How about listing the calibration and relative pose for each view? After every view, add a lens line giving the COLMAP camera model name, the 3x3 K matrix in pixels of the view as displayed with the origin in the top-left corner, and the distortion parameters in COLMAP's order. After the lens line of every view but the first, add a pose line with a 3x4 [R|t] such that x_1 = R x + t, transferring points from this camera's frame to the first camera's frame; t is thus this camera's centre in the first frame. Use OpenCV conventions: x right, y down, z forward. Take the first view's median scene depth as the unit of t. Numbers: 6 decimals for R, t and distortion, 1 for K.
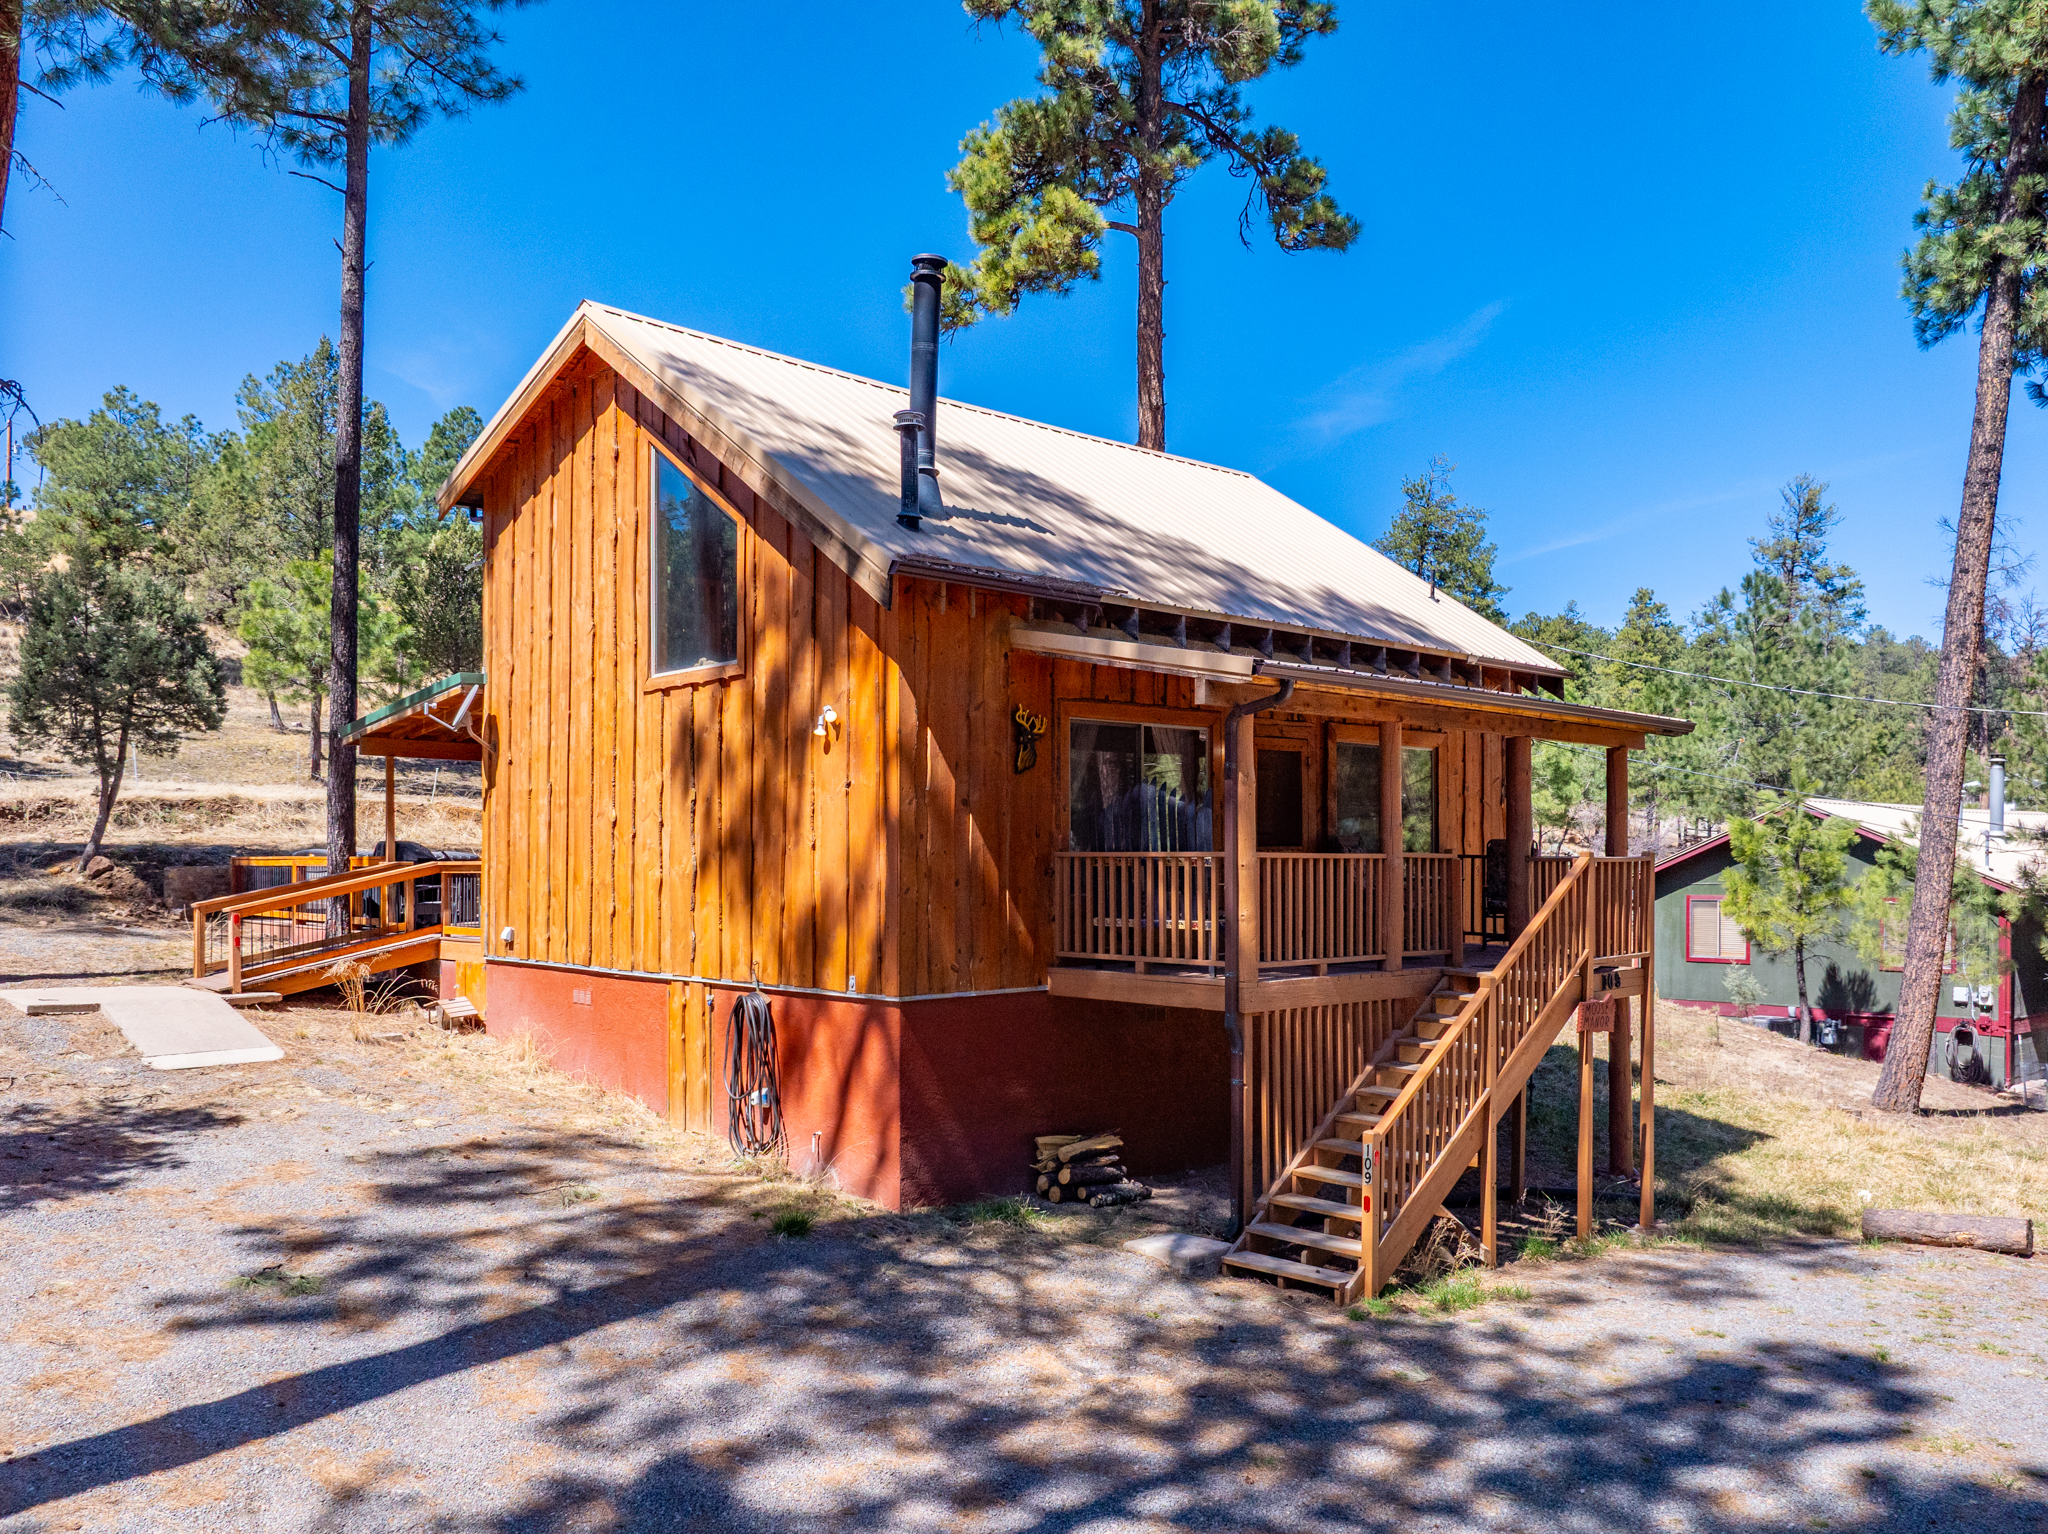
lens RADIAL K [[1438.4, 0, 1024.0], [0, 1438.4, 767.0], [0, 0, 1]] dist [-0.027067, -0.000541]
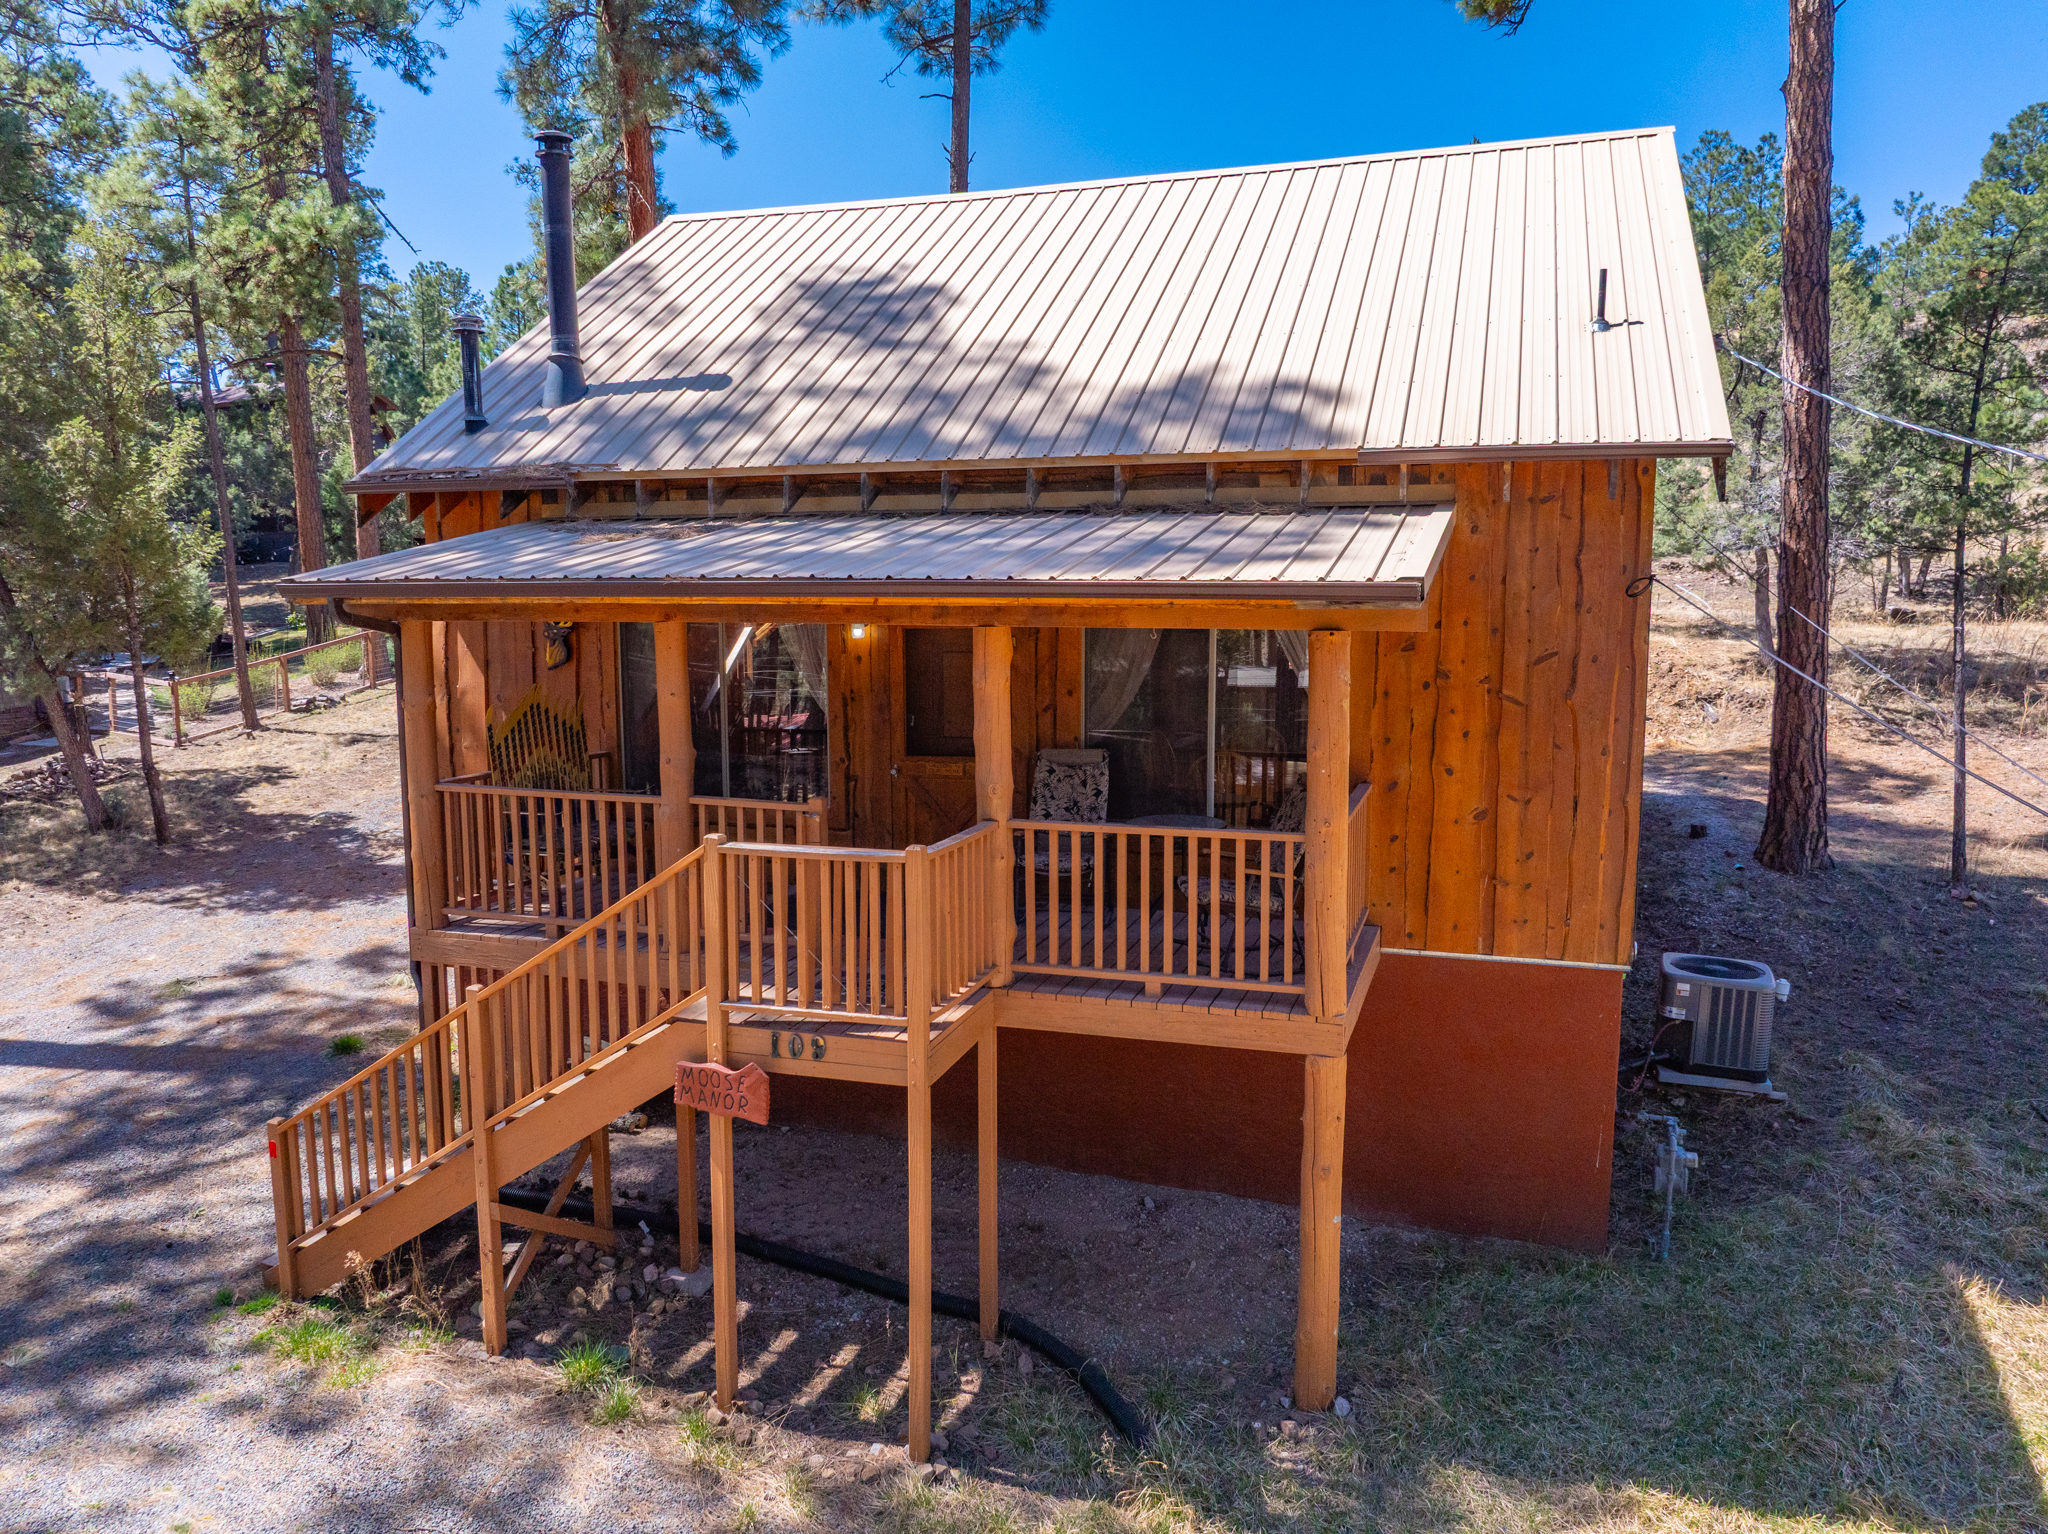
lens RADIAL K [[1424.6, 0, 1024.0], [0, 1424.6, 767.0], [0, 0, 1]] dist [-0.001801, -0.001920]
pose [[0.518439, 0.095873, -0.849723, 1.182943], [0.036554, 0.990302, 0.134037, -0.041228], [0.854333, -0.100551, 0.509906, 0.999680]]
